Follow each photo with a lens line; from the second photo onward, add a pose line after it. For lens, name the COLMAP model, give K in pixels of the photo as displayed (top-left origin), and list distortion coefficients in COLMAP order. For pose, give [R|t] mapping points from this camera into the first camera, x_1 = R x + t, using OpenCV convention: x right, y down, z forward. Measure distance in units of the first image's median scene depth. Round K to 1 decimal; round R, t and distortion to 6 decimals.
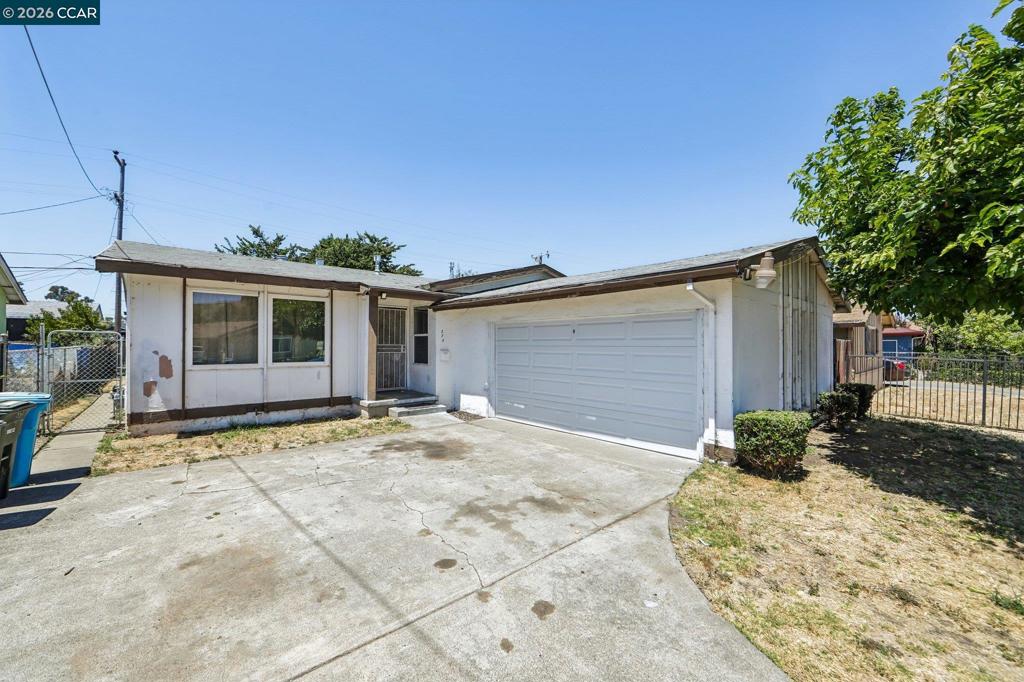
lens RADIAL K [[403.8, 0, 512.6], [0, 403.8, 342.9], [0, 0, 1]] dist [-0.011617, 0.001601]
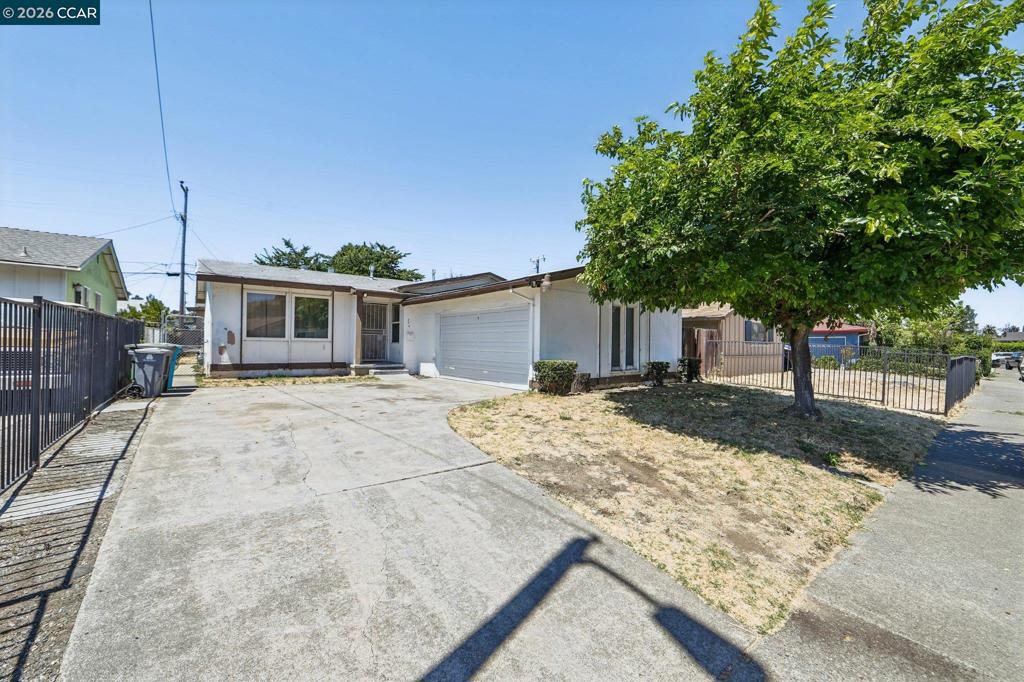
lens RADIAL K [[399.3, 0, 513.8], [0, 399.3, 340.5], [0, 0, 1]] dist [-0.015731, -0.000128]
pose [[0.998652, 0.009112, -0.051098, 0.300415], [-0.009357, 0.999946, -0.004568, 0.052903], [0.051054, 0.005040, 0.998683, -0.448382]]
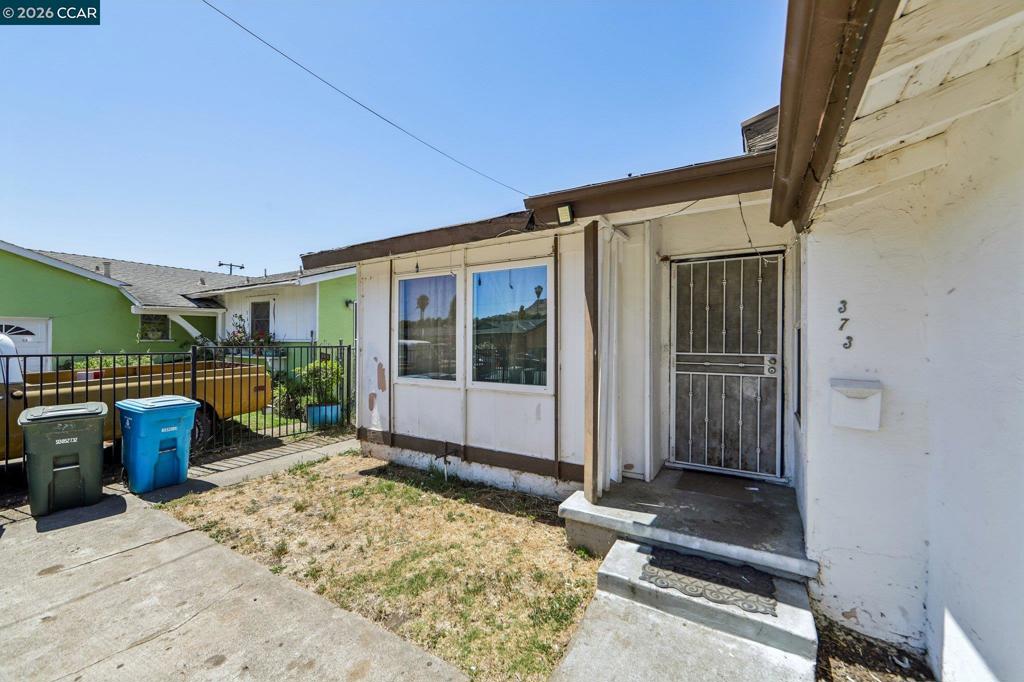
lens RADIAL K [[403.8, 0, 519.8], [0, 403.8, 341.5], [0, 0, 1]] dist [-0.011617, 0.001601]
pose [[0.297745, -0.003422, -0.954639, -0.001743], [0.002669, 0.999993, -0.002752, -0.007049], [0.954642, -0.001729, 0.297752, 0.797746]]
